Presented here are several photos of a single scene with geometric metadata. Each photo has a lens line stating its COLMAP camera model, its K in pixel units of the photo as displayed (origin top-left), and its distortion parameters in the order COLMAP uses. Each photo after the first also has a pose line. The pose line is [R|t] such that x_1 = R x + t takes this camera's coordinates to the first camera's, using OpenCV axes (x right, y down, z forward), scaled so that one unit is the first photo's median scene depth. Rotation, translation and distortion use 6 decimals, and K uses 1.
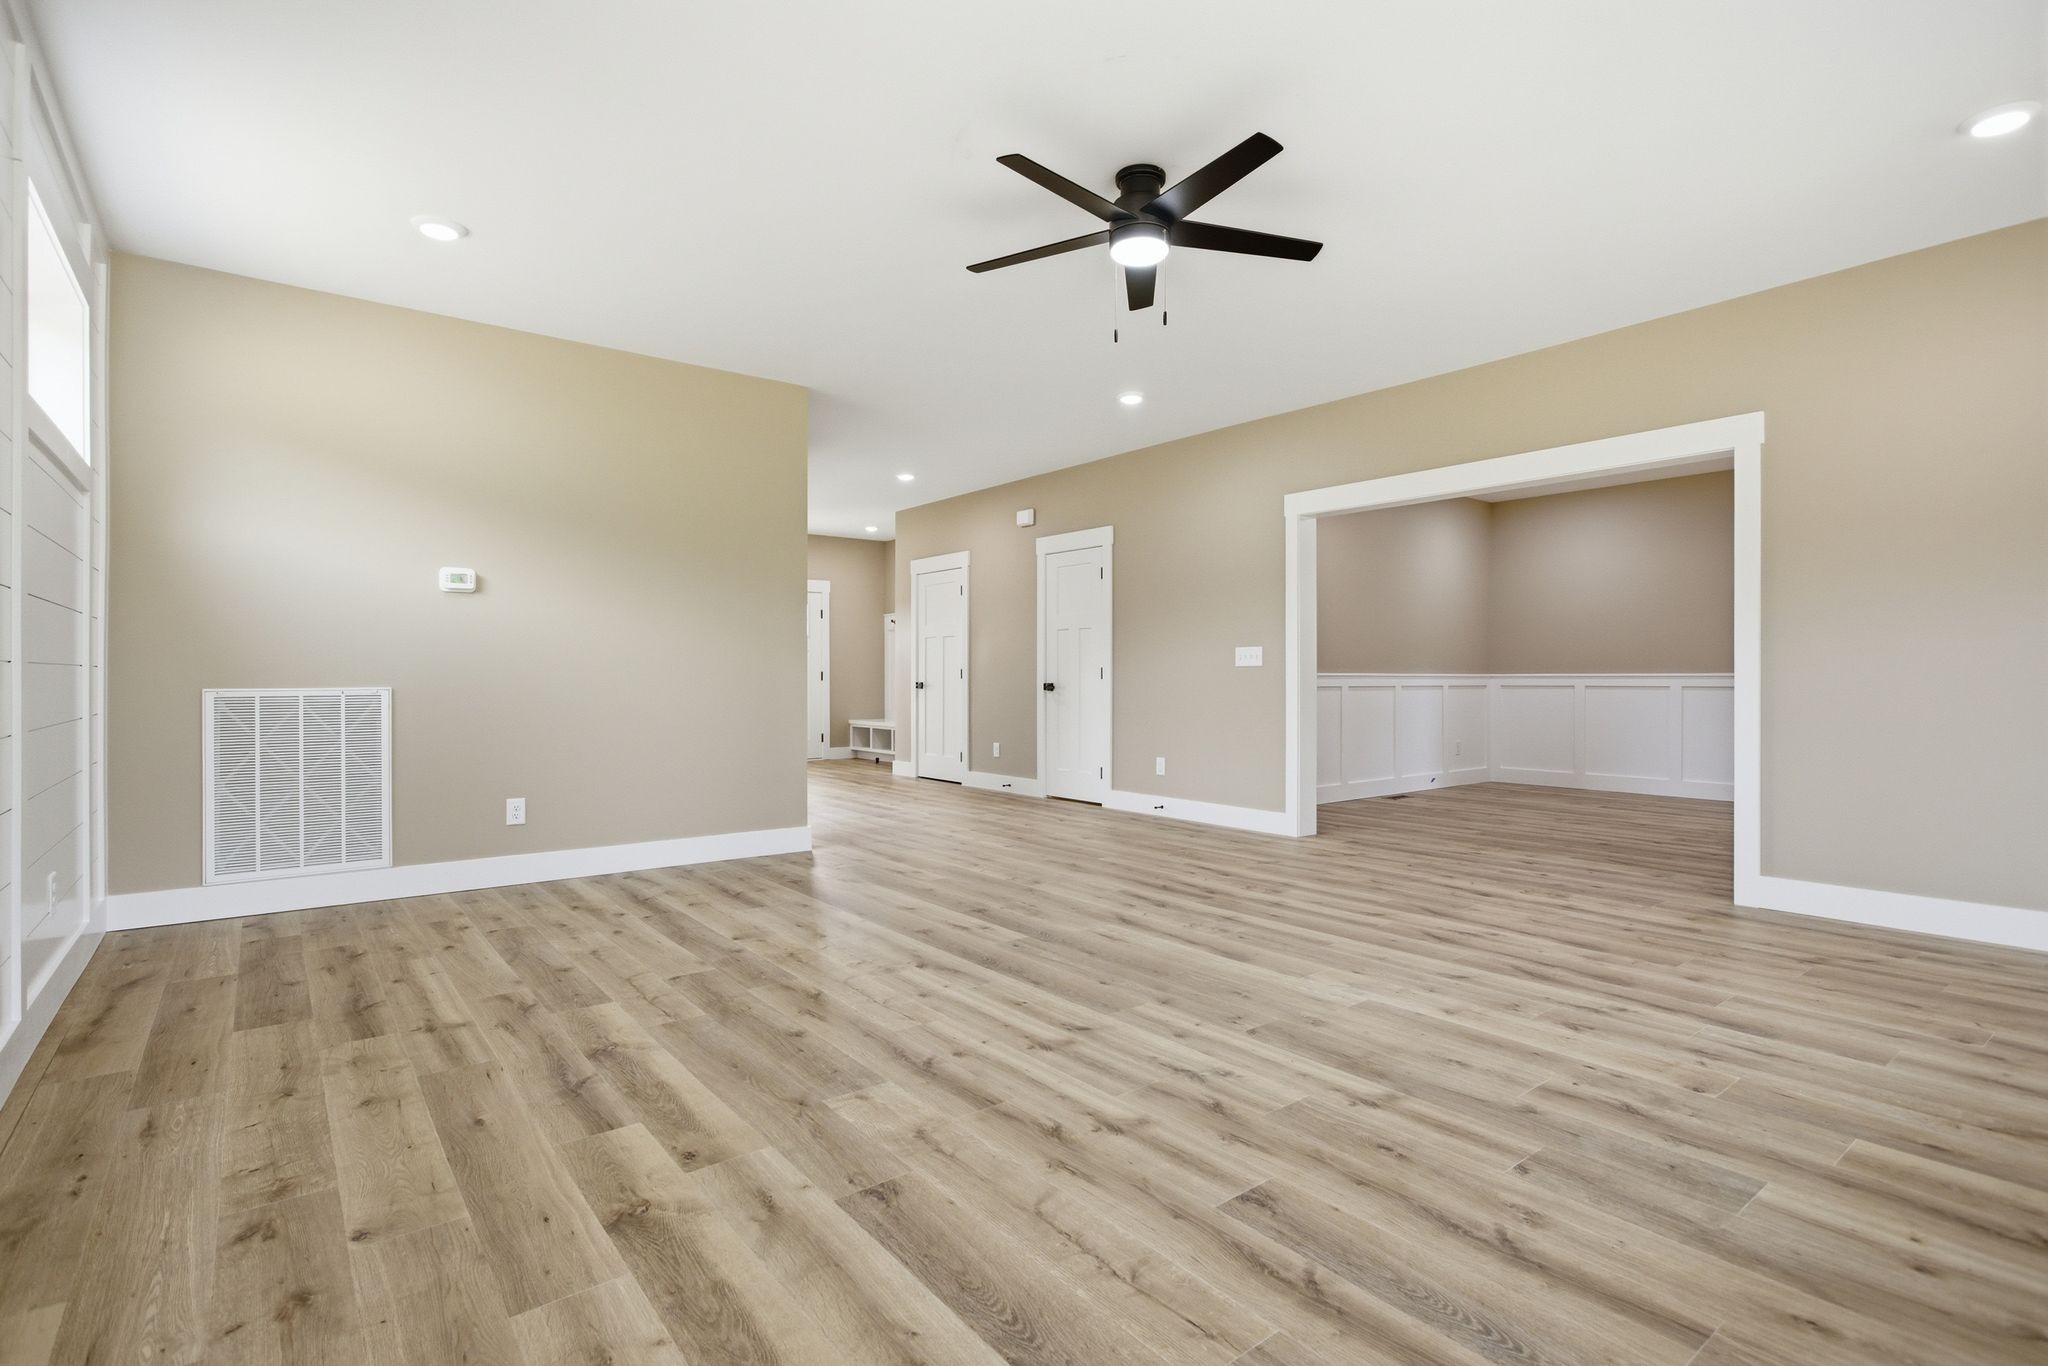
lens RADIAL K [[978.6, 0, 1015.6], [0, 978.6, 682.5], [0, 0, 1]] dist [0.002449, 0.000175]
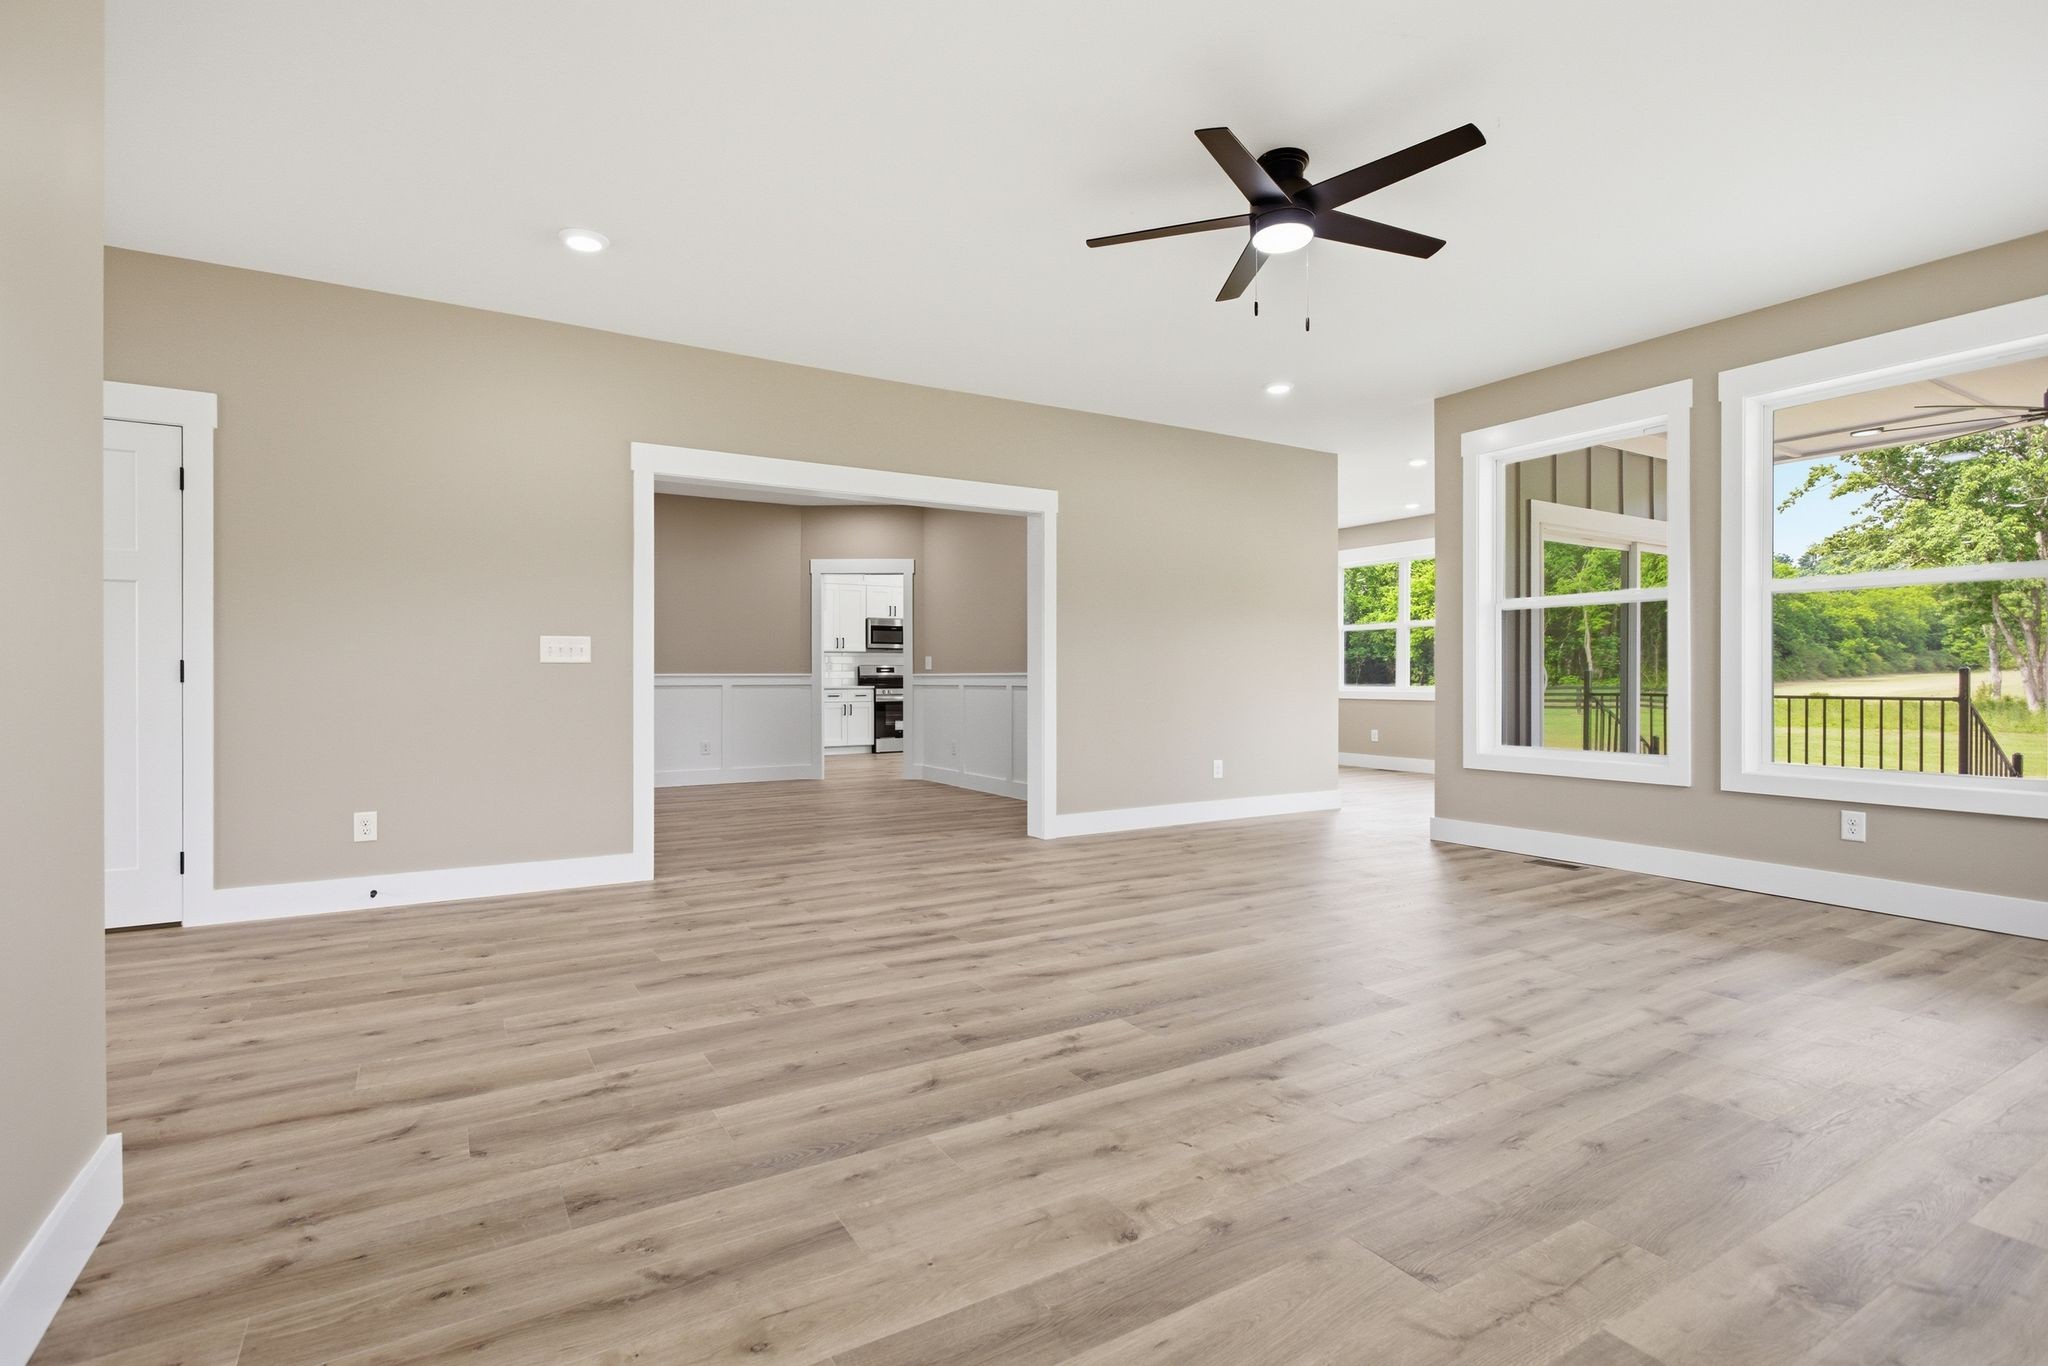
lens RADIAL K [[970.2, 0, 1029.3], [0, 970.2, 689.8], [0, 0, 1]] dist [-0.011991, 0.013558]
pose [[0.110802, -0.012755, 0.993761, -0.847292], [0.005117, 0.999912, 0.012264, -0.007228], [-0.993829, 0.003726, 0.110857, 1.126437]]
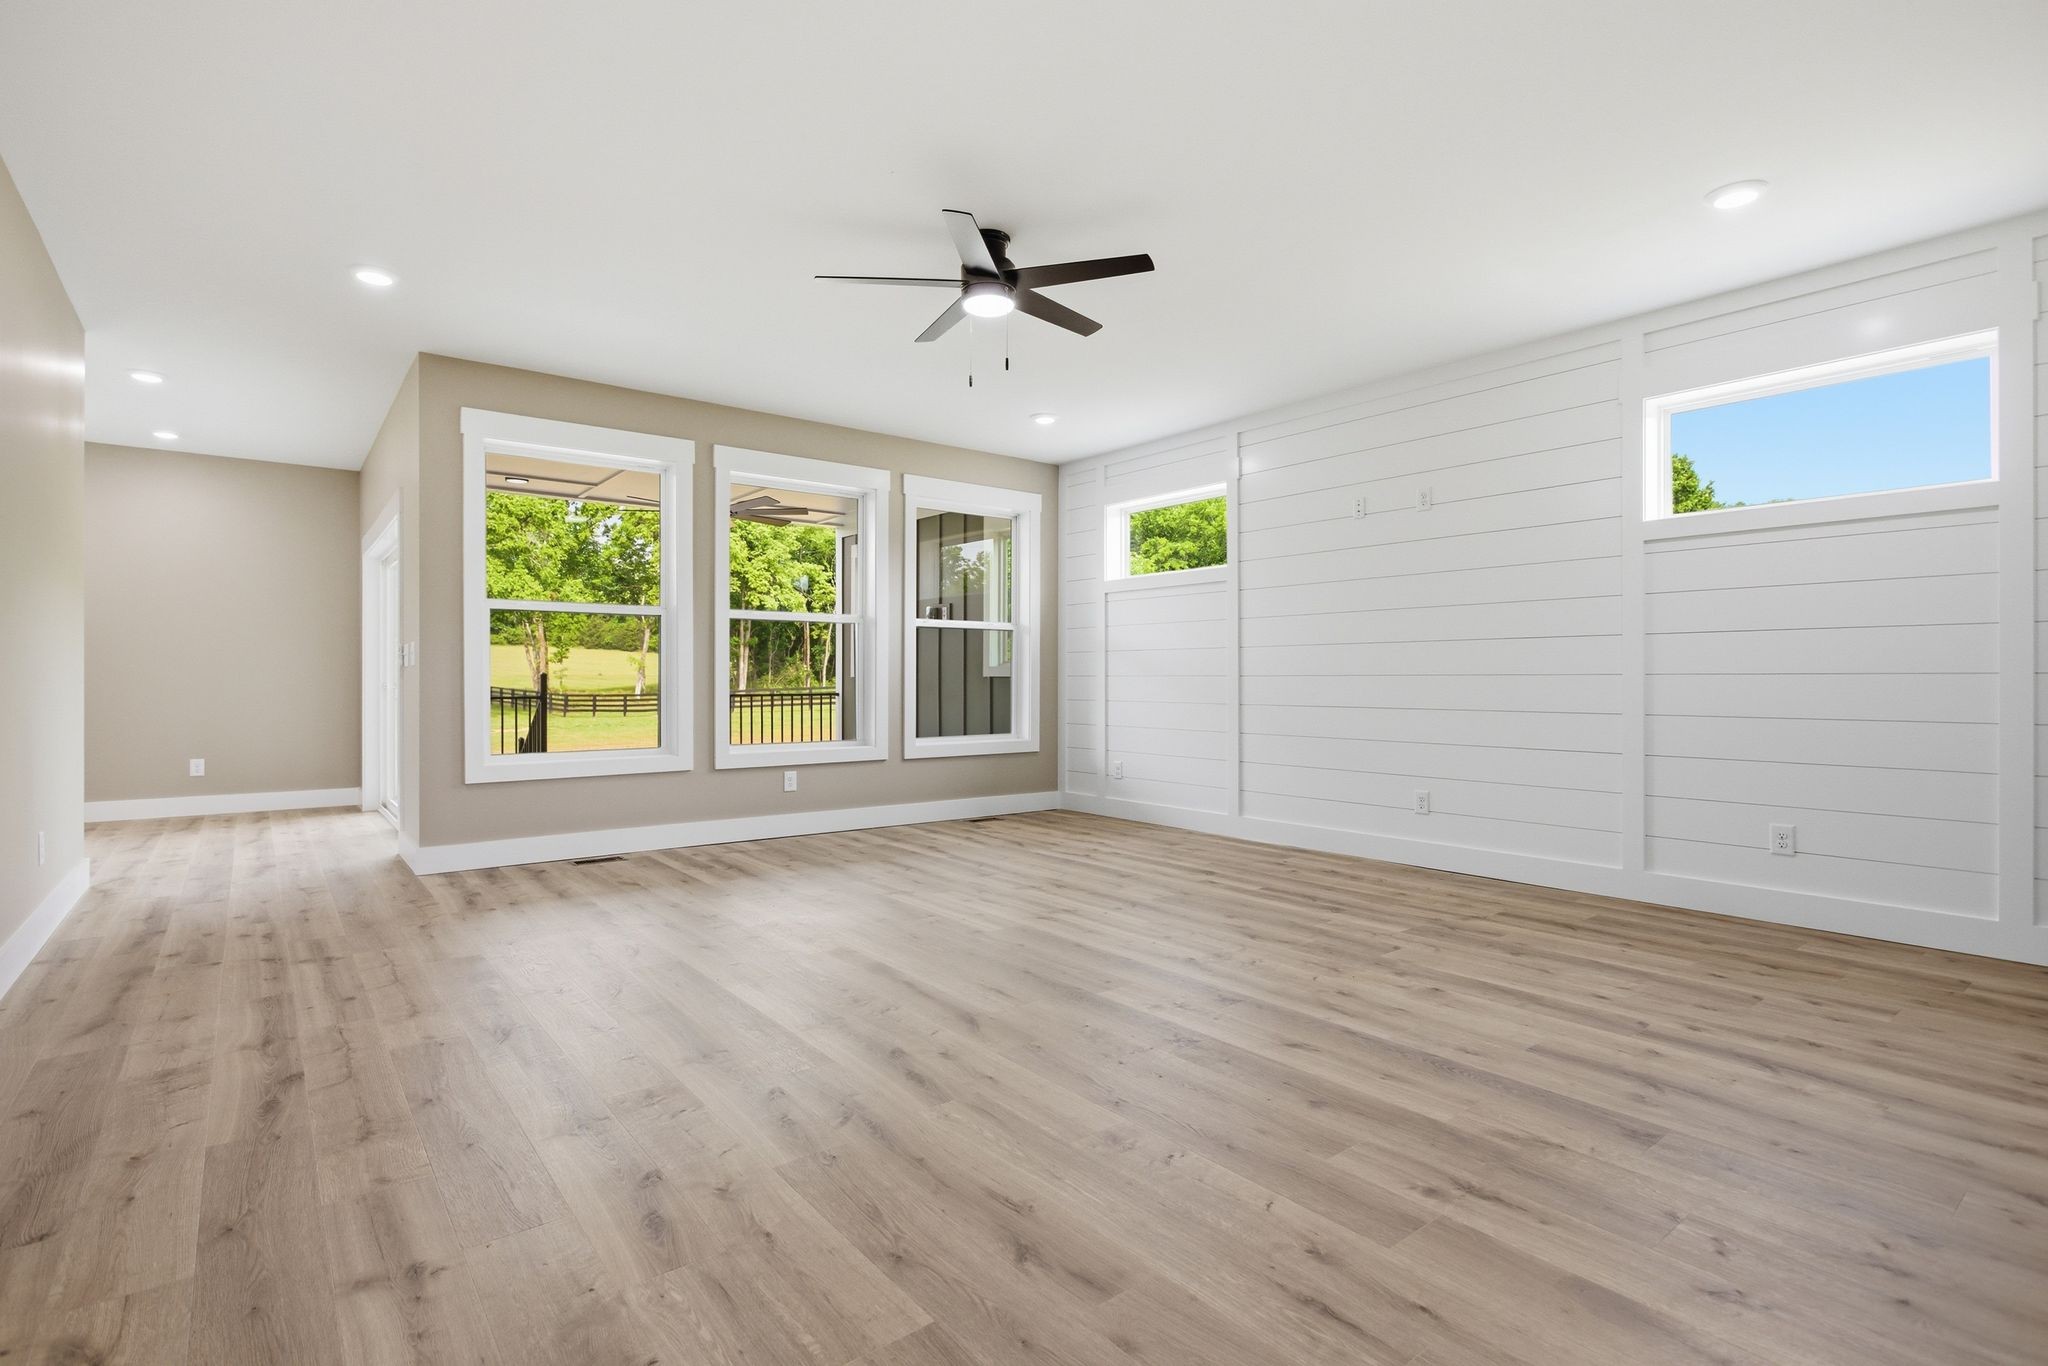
lens RADIAL K [[978.6, 0, 1015.6], [0, 978.6, 682.5], [0, 0, 1]] dist [0.002449, 0.000175]
pose [[-0.999989, -0.000722, -0.004699, 0.099390], [-0.000754, 0.999976, 0.006845, -0.013791], [0.004694, 0.006848, -0.999966, 2.098626]]
